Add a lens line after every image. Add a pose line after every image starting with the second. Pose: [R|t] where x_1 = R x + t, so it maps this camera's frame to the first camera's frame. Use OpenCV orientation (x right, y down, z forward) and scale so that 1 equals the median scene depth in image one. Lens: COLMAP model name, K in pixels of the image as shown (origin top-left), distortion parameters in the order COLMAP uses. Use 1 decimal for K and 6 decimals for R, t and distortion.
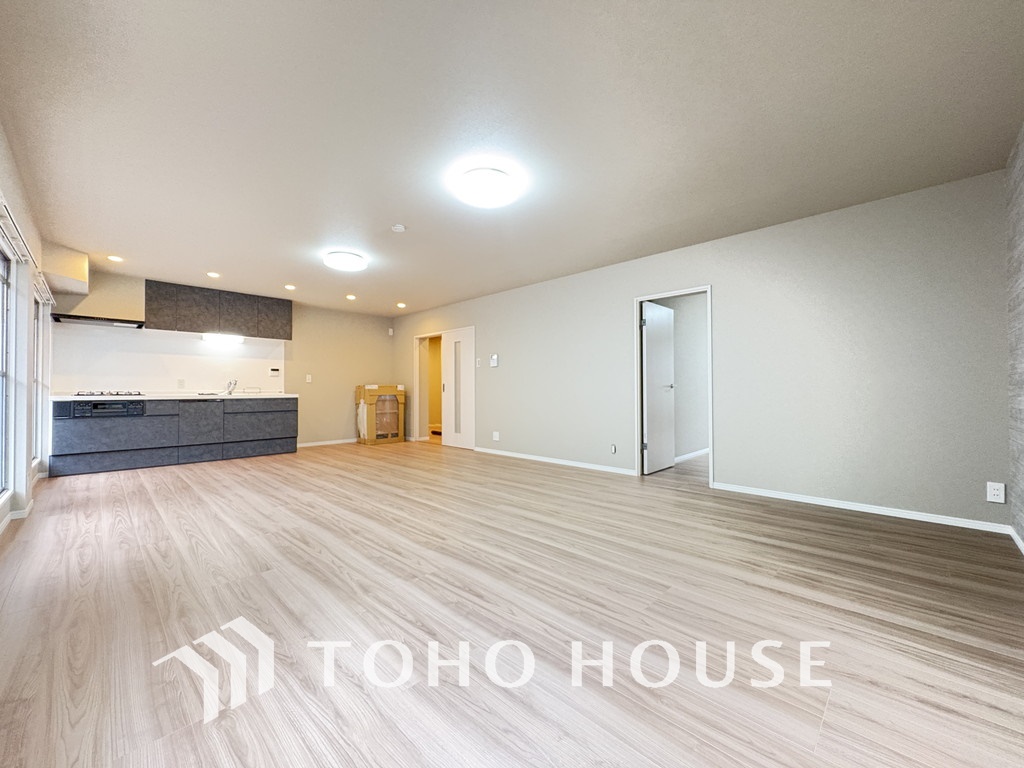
lens RADIAL K [[408.6, 0, 510.2], [0, 408.6, 384.3], [0, 0, 1]] dist [-0.000914, -0.000180]
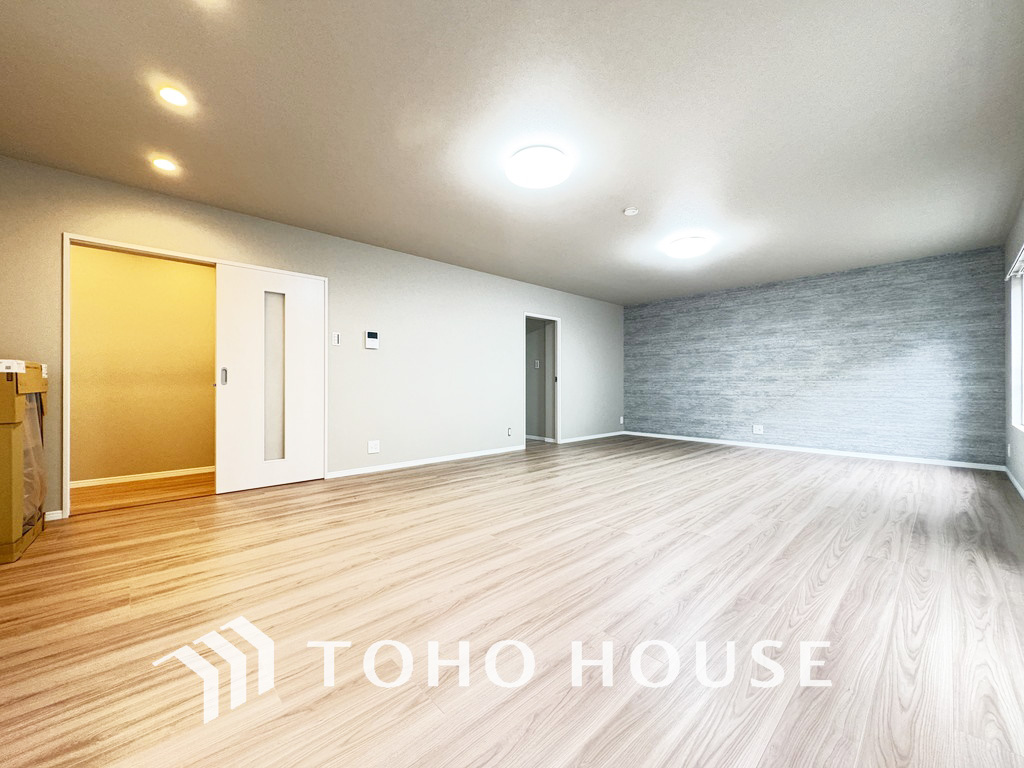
lens RADIAL K [[408.6, 0, 510.2], [0, 408.6, 384.3], [0, 0, 1]] dist [-0.000914, -0.000180]
pose [[0.041346, 0.006403, 0.999124, -1.388772], [-0.013519, 0.999892, -0.005848, 0.037964], [-0.999053, -0.013266, 0.041428, 1.389493]]
